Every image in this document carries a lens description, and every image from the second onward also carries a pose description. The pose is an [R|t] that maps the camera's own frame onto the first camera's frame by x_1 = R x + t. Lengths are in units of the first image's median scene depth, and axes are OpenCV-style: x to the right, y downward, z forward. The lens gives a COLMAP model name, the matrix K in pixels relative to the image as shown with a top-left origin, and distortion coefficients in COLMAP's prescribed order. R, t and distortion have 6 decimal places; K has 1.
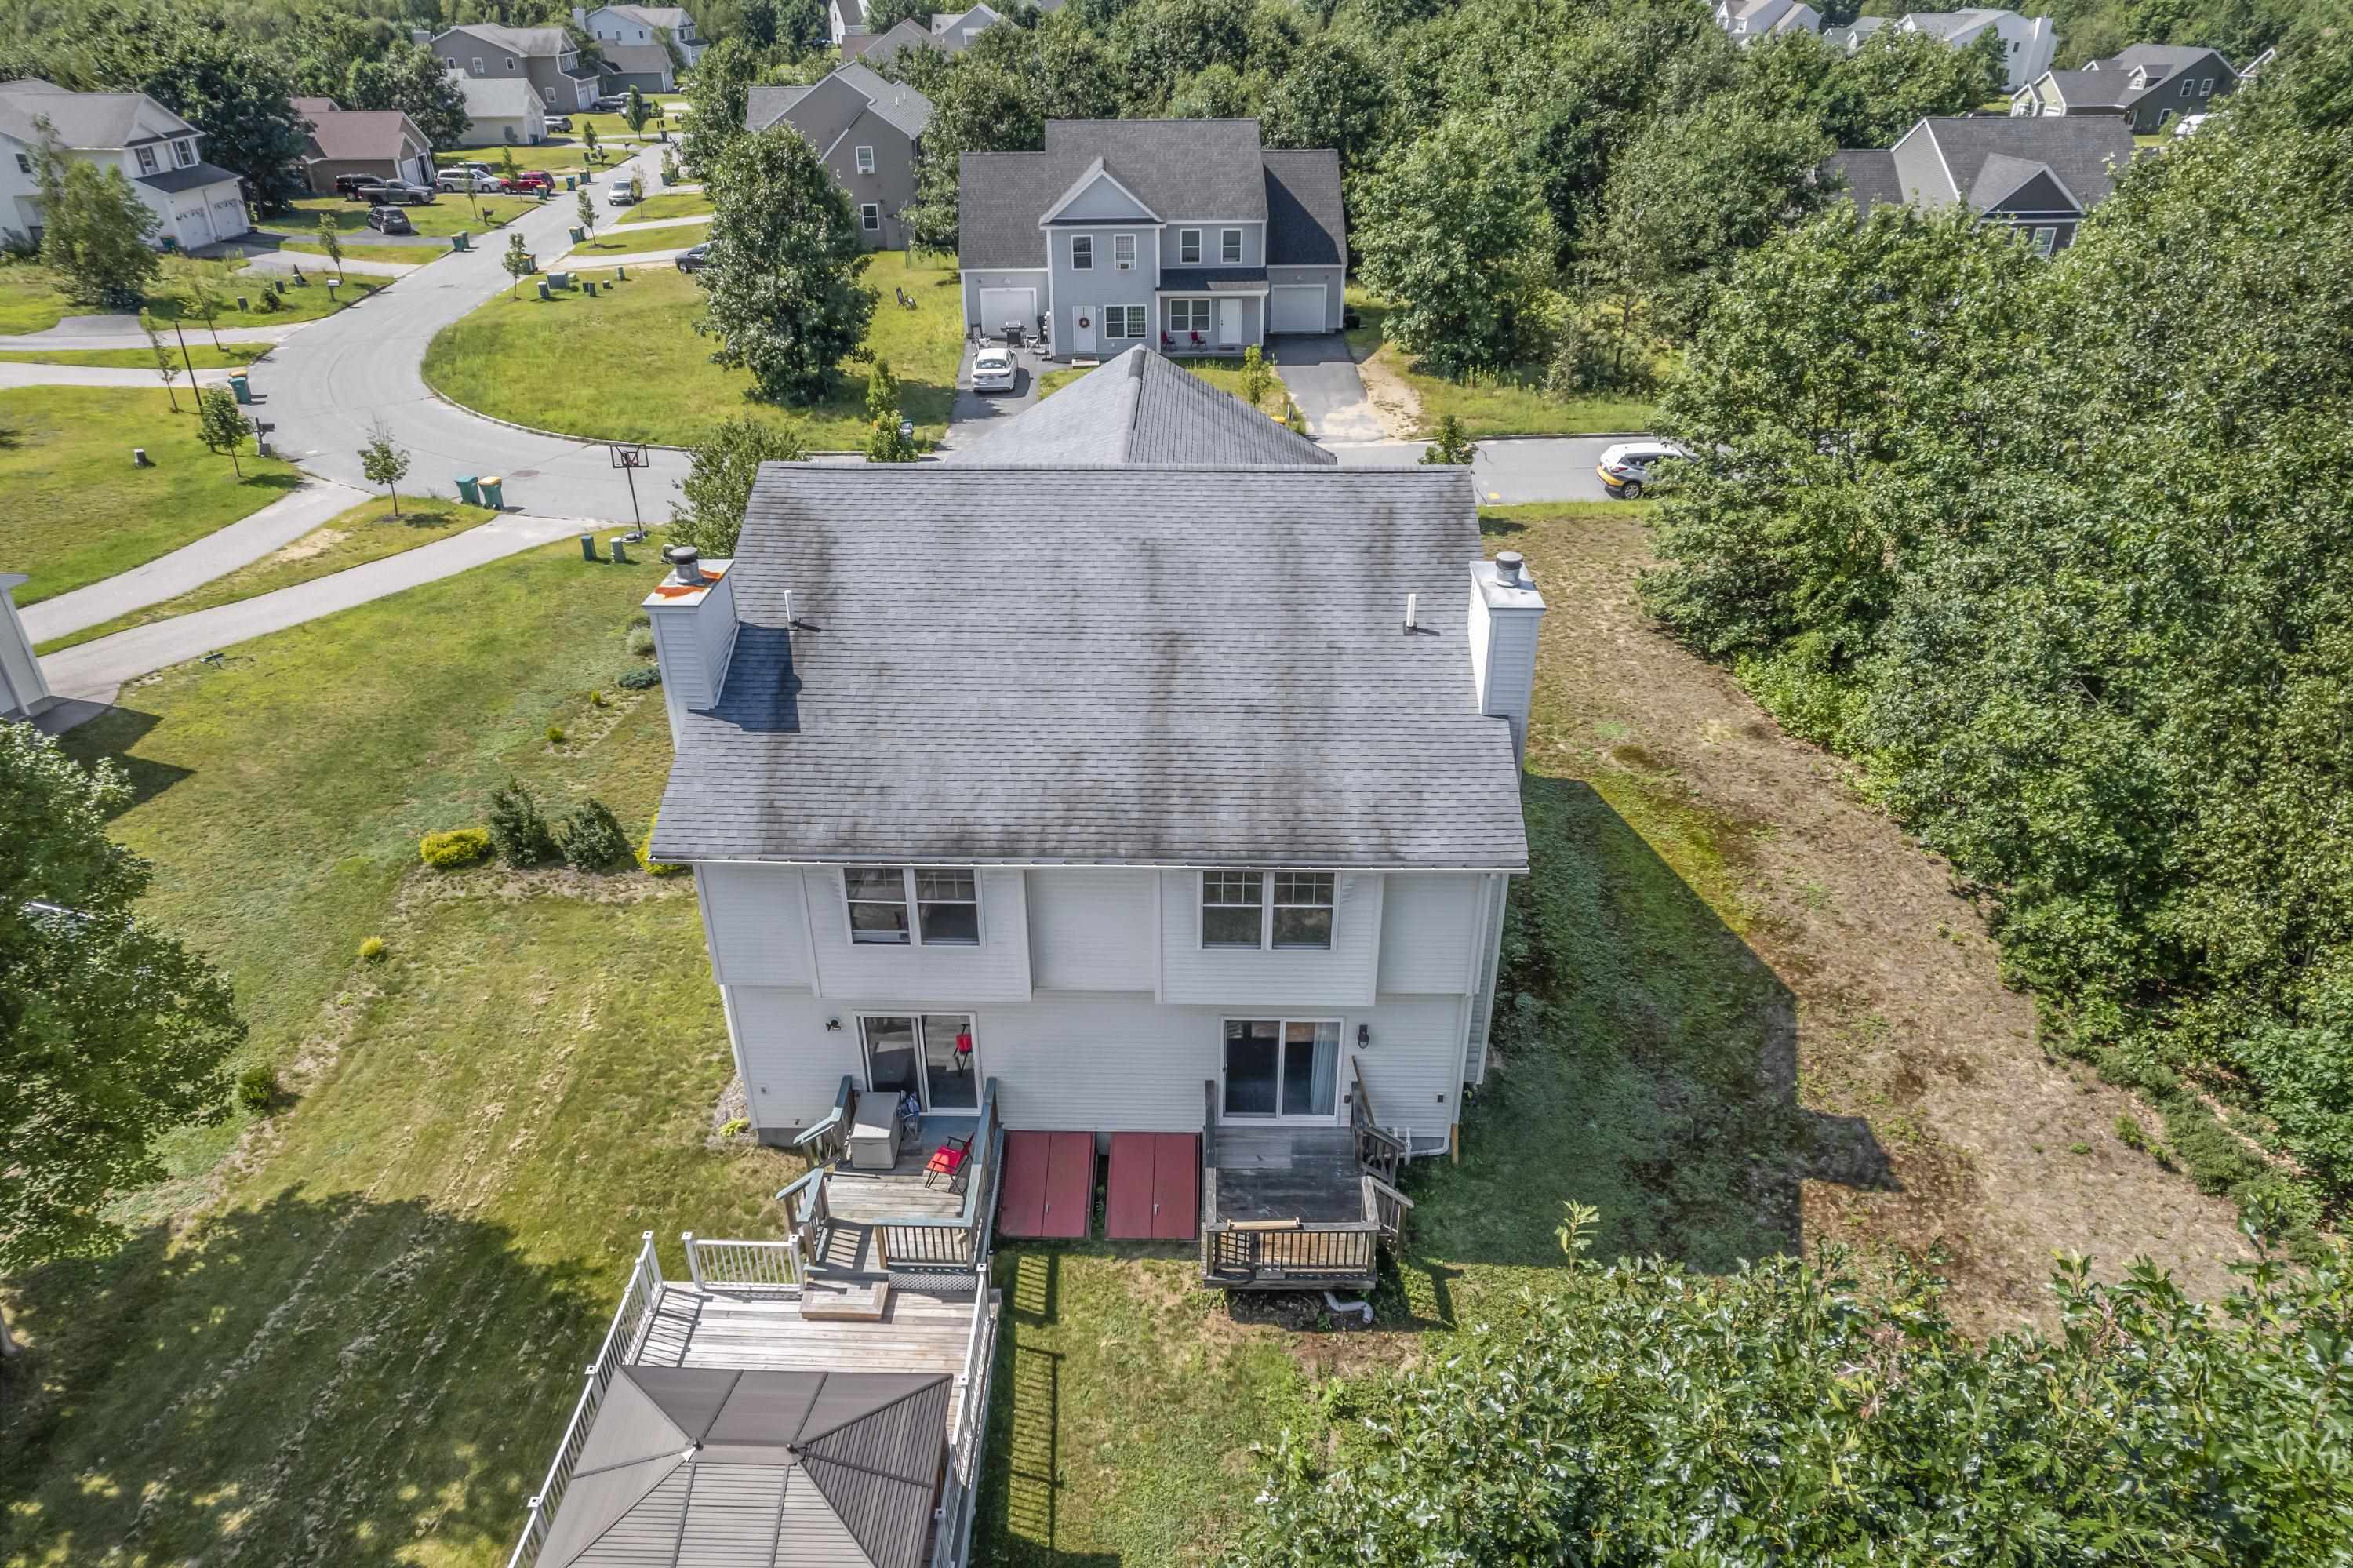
lens RADIAL K [[1510.1, 0, 1178.3], [0, 1510.1, 791.5], [0, 0, 1]] dist [-0.079552, 0.062157]
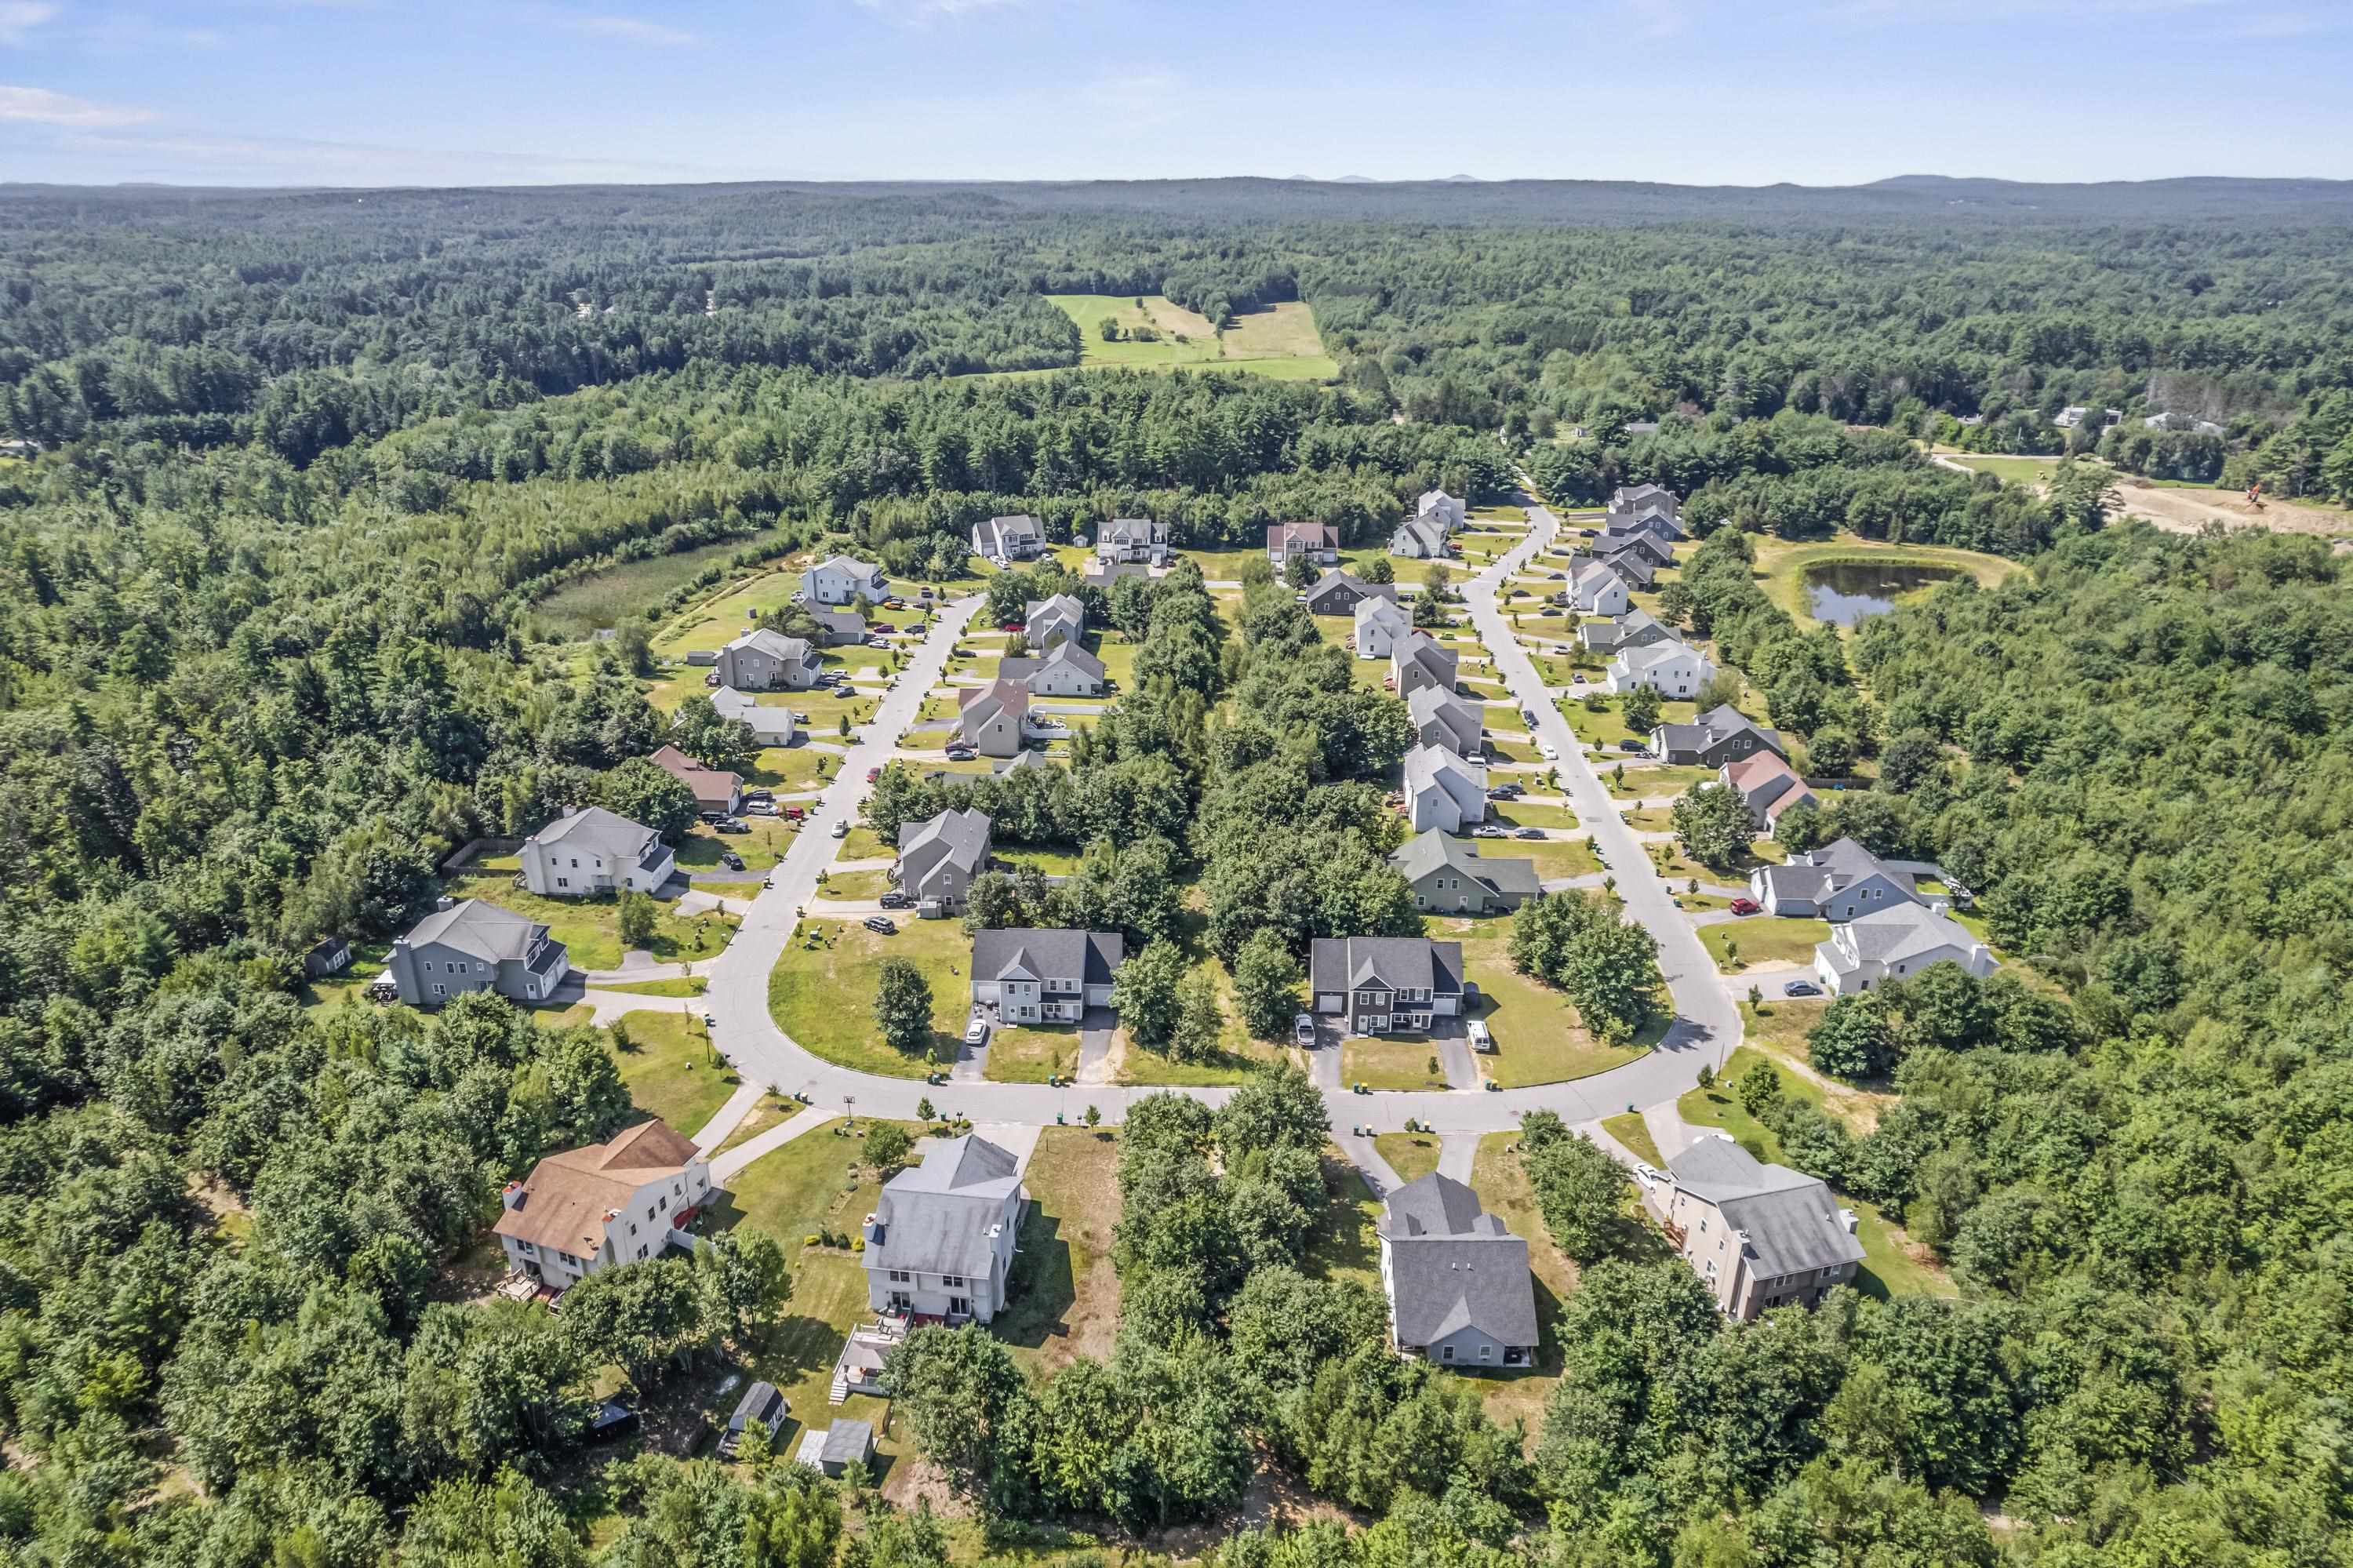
lens RADIAL K [[1510.1, 0, 1178.3], [0, 1510.1, 791.5], [0, 0, 1]] dist [-0.079552, 0.062157]
pose [[0.994645, 0.049206, -0.090883, 1.212448], [-0.060425, 0.990297, -0.125142, -1.013664], [0.083843, 0.129963, 0.987968, -4.469326]]
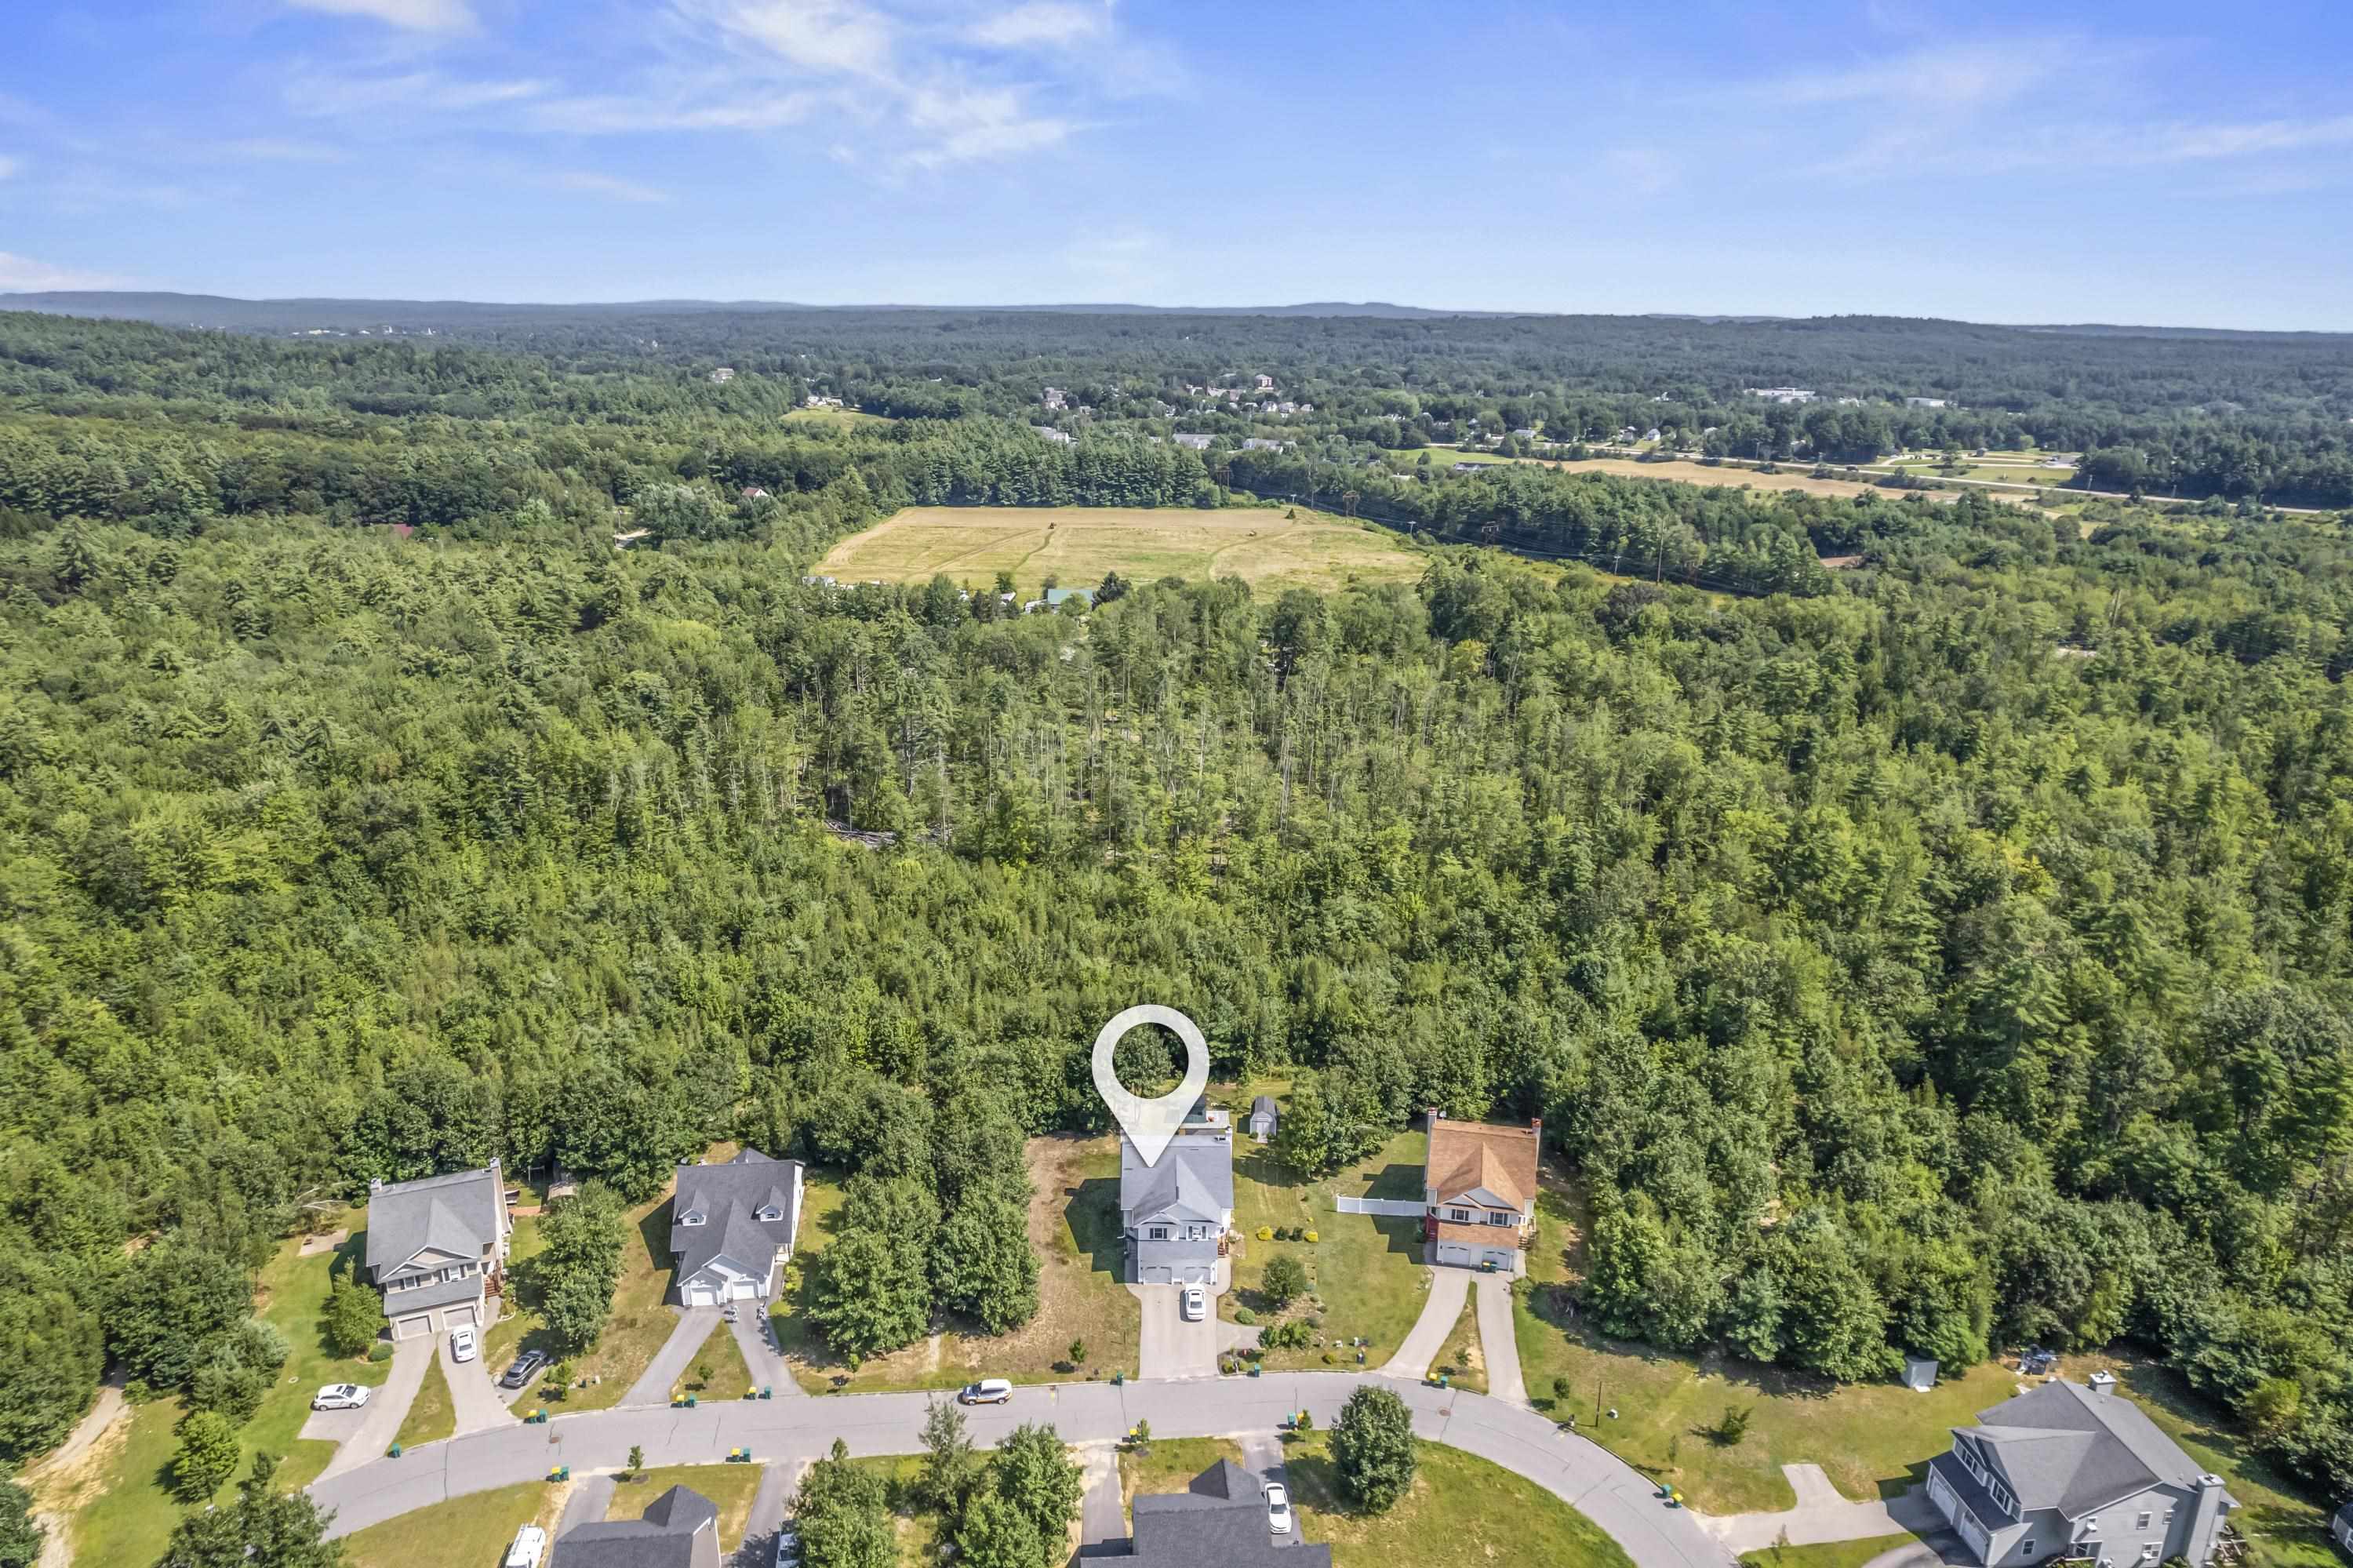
lens RADIAL K [[1510.1, 0, 1178.3], [0, 1510.1, 791.5], [0, 0, 1]] dist [-0.079552, 0.062157]
pose [[-0.999610, 0.005655, -0.027344, 0.124390], [-0.016424, 0.672863, 0.739585, -5.858127], [0.022581, 0.739746, -0.672507, 4.081594]]
